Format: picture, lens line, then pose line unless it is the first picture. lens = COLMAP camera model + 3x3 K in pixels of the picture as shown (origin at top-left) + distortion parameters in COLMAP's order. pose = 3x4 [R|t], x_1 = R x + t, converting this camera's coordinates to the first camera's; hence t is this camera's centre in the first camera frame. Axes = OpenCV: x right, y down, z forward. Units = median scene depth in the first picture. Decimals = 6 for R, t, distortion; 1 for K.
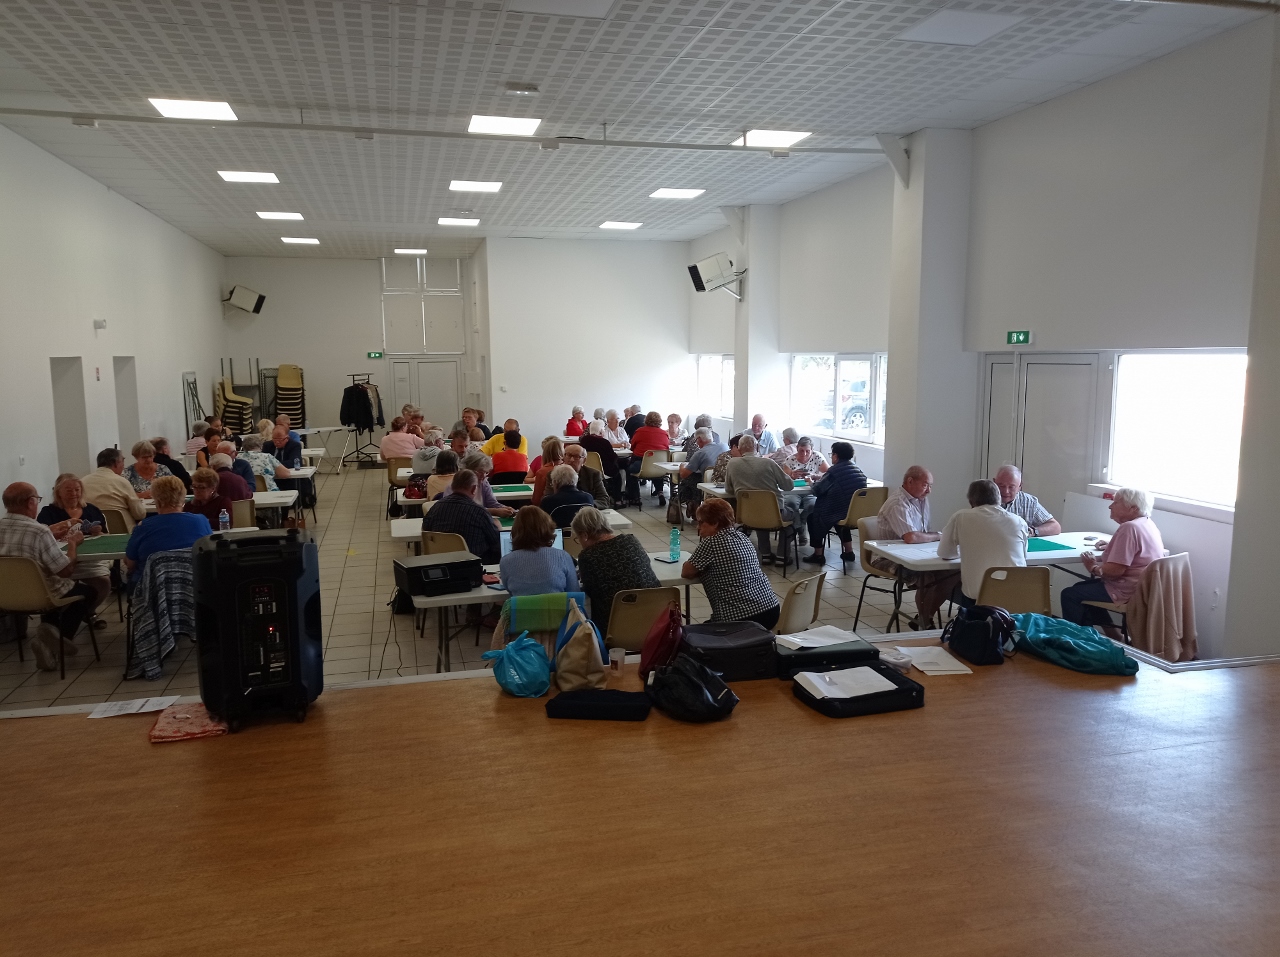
lens RADIAL K [[956.9, 0, 640.0], [0, 956.9, 478.5], [0, 0, 1]] dist [0.110309, -0.182283]
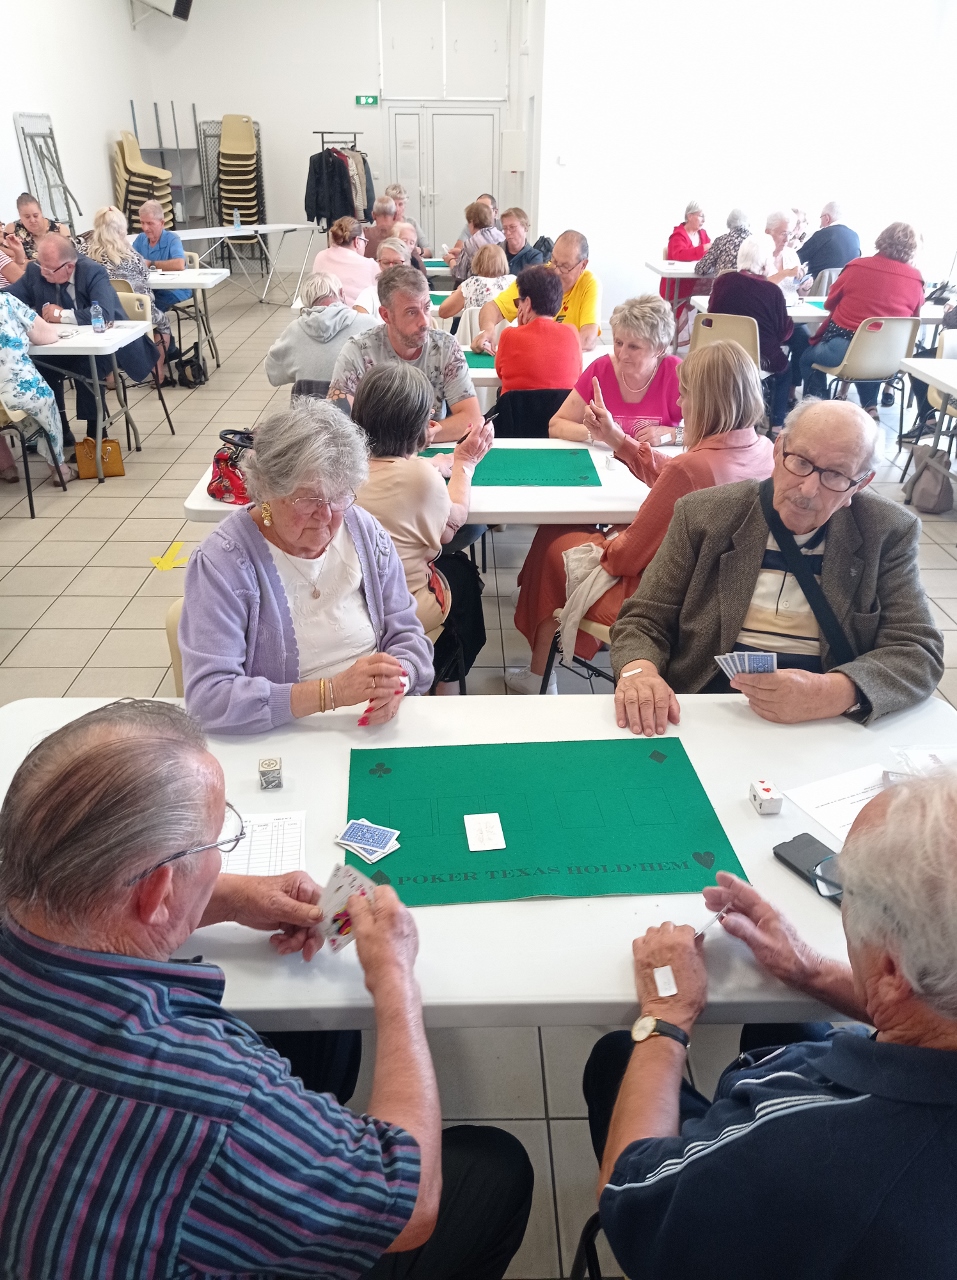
lens RADIAL K [[952.8, 0, 478.5], [0, 952.8, 640.0], [0, 0, 1]] dist [0.112645, -0.191254]
pose [[0.973550, 0.121415, -0.193544, -0.043152], [-0.046955, 0.935356, 0.350578, -0.025898], [0.223598, -0.332217, 0.916316, 0.352930]]
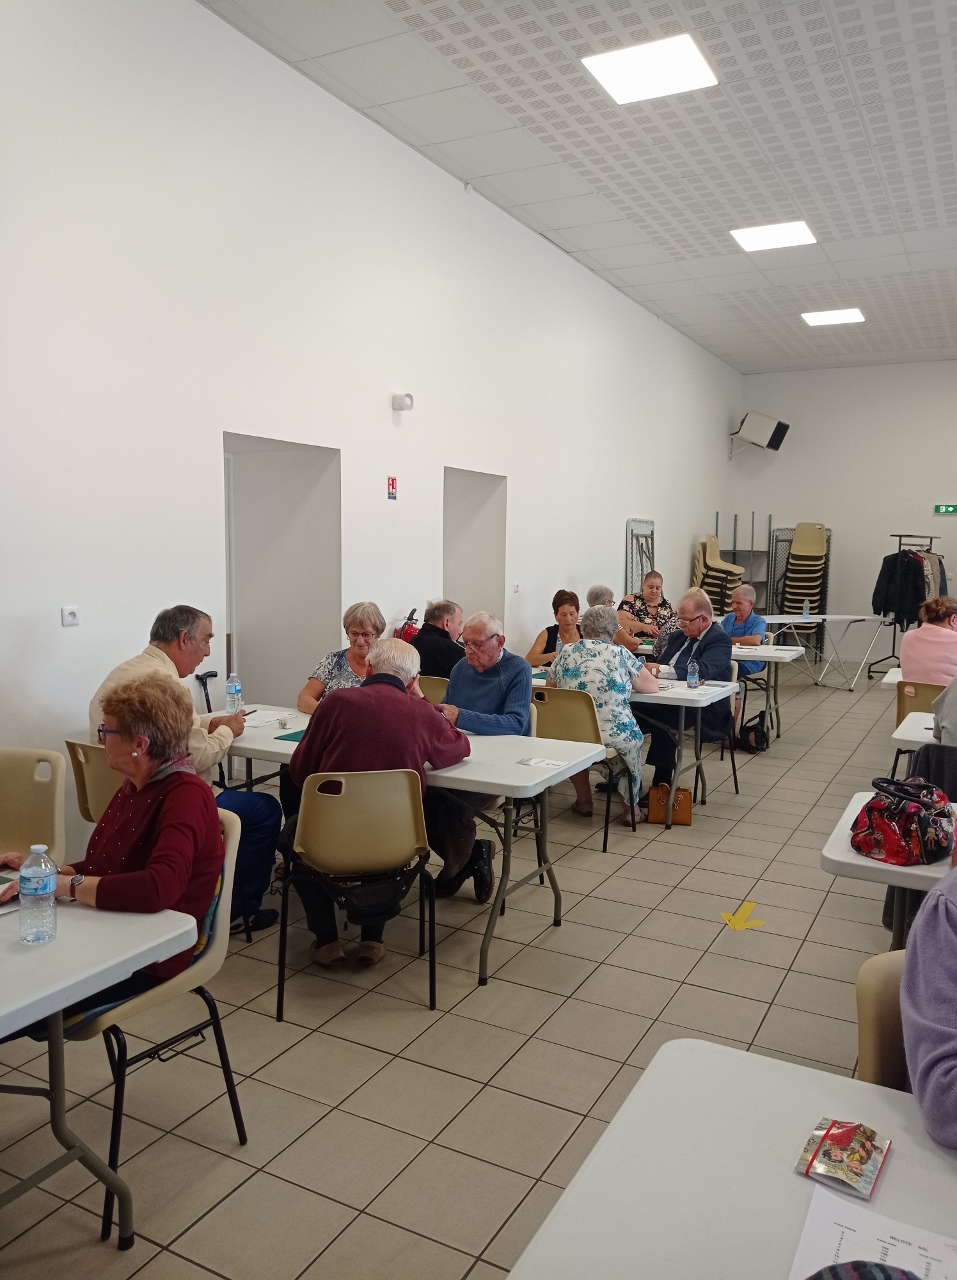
lens RADIAL K [[952.8, 0, 478.5], [0, 952.8, 640.0], [0, 0, 1]] dist [0.112645, -0.191254]
pose [[0.734609, 0.084817, -0.673168, -0.069847], [-0.107594, 0.994164, 0.007847, -0.014868], [0.669905, 0.066664, 0.739448, 0.355892]]
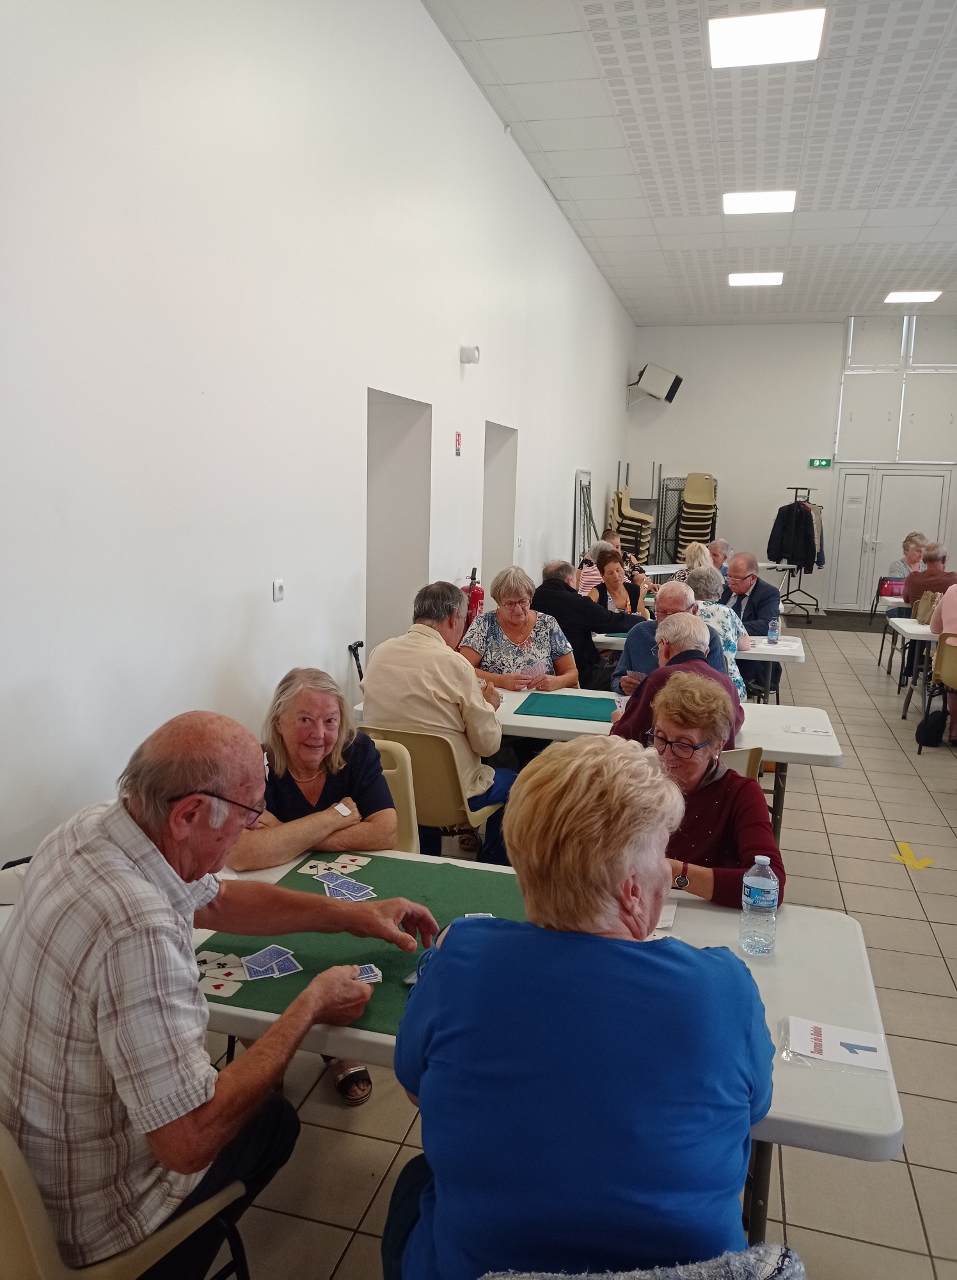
lens RADIAL K [[965.4, 0, 482.9], [0, 965.4, 641.5], [0, 0, 1]] dist [0.051778, -0.057949]
pose [[0.871461, 0.109783, -0.478019, -0.150335], [-0.097789, 0.993950, 0.049997, -0.012252], [0.480616, 0.003174, 0.876925, 0.294854]]
